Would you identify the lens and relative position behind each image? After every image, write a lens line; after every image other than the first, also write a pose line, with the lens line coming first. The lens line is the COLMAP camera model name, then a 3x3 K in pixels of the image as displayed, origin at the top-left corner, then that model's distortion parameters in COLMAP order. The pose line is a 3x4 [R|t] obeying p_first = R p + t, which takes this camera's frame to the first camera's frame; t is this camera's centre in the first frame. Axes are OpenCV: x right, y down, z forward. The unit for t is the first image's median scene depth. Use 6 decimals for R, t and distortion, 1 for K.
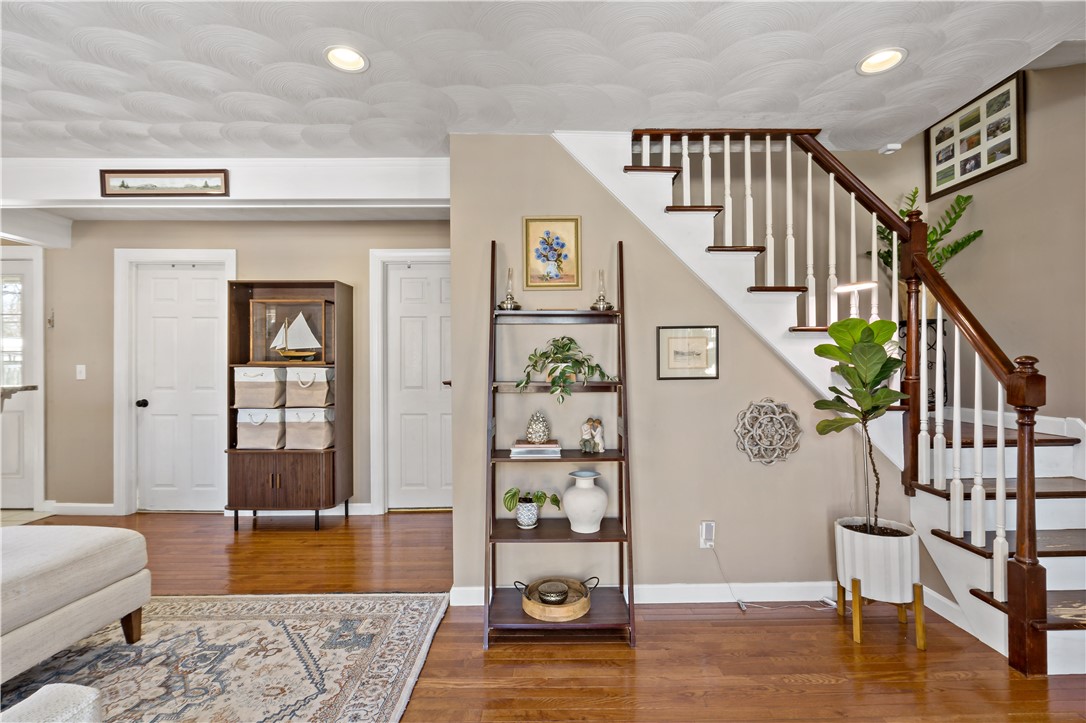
lens RADIAL K [[496.7, 0, 549.8], [0, 496.7, 371.8], [0, 0, 1]] dist [-0.007059, 0.001448]
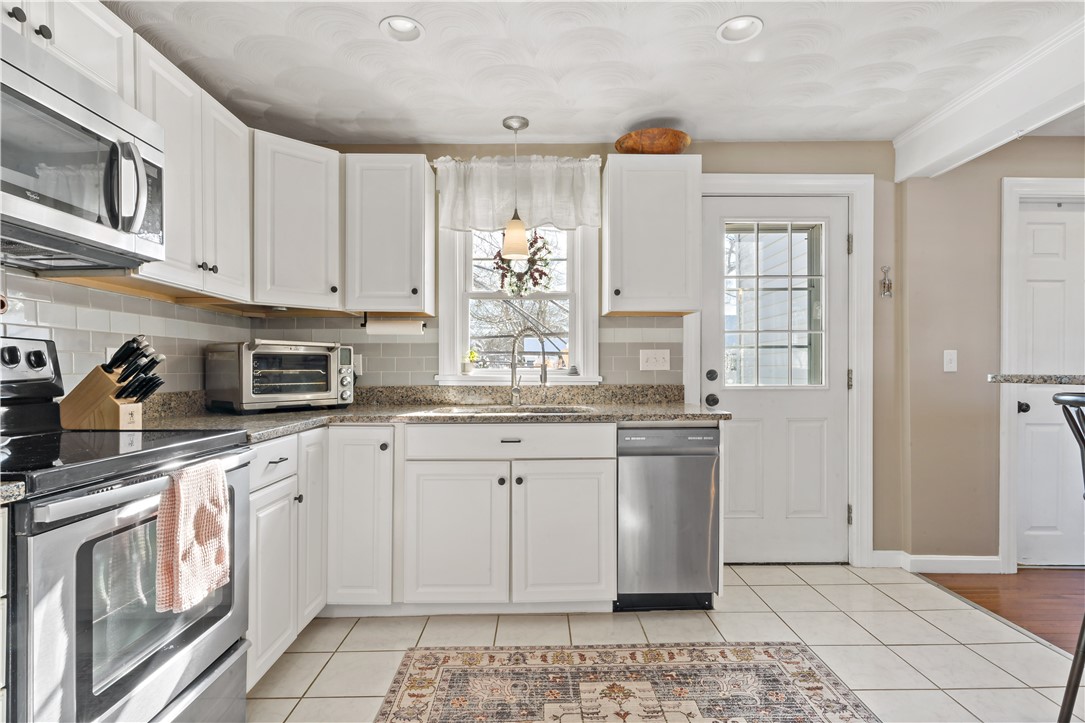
lens RADIAL K [[560.5, 0, 534.0], [0, 560.5, 372.6], [0, 0, 1]] dist [-0.014782, 0.003936]
pose [[0.999975, 0.000472, -0.007049, -2.357145], [-0.000608, 0.999812, -0.019383, 0.051371], [0.007038, 0.019387, 0.999787, 0.371079]]
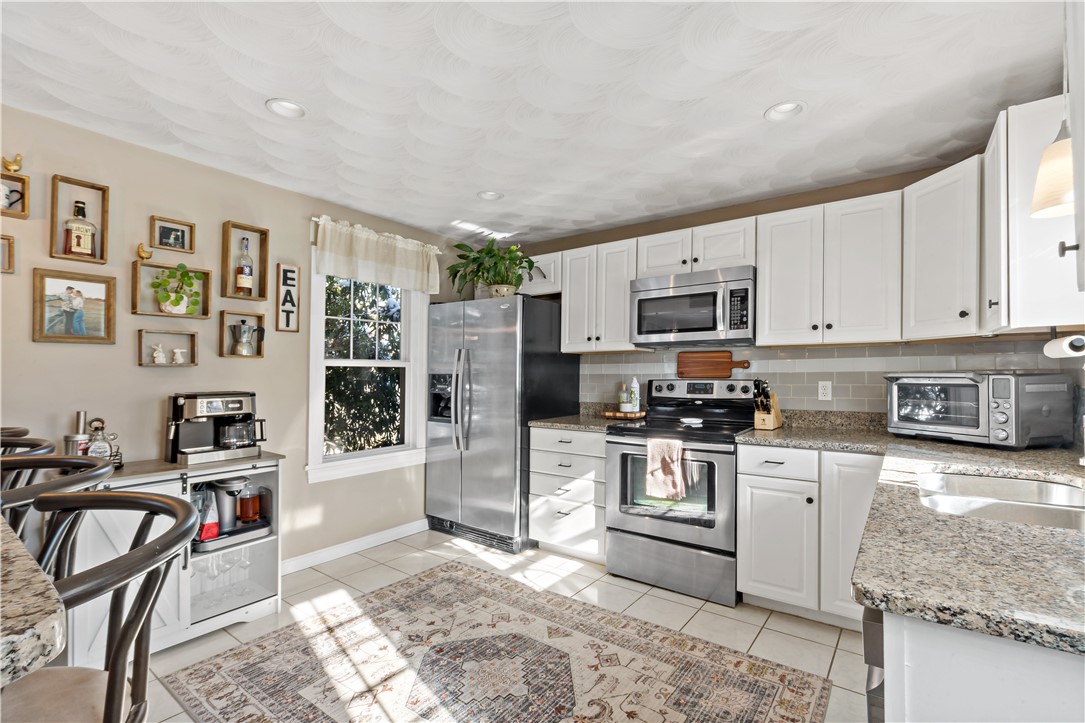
lens RADIAL K [[496.3, 0, 578.9], [0, 496.3, 365.3], [0, 0, 1]] dist [-0.007059, 0.001448]
pose [[-0.567293, -0.010436, -0.823450, -1.667377], [-0.014431, 0.999892, -0.002730, -0.028564], [0.823390, 0.010335, -0.567382, 1.383399]]
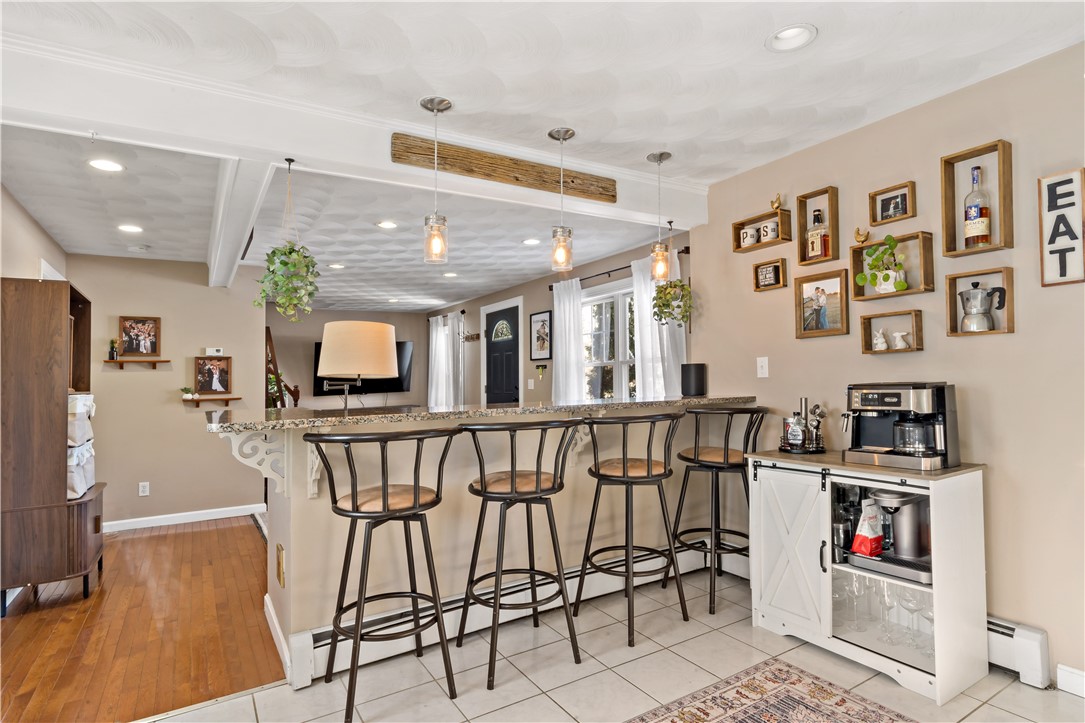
lens RADIAL K [[560.5, 0, 543.9], [0, 560.5, 360.6], [0, 0, 1]] dist [-0.014782, 0.003936]
pose [[-0.525265, 0.050776, 0.849422, -2.539652], [0.043865, 0.998507, -0.032563, 0.001251], [-0.849807, 0.020155, -0.526708, 1.192460]]
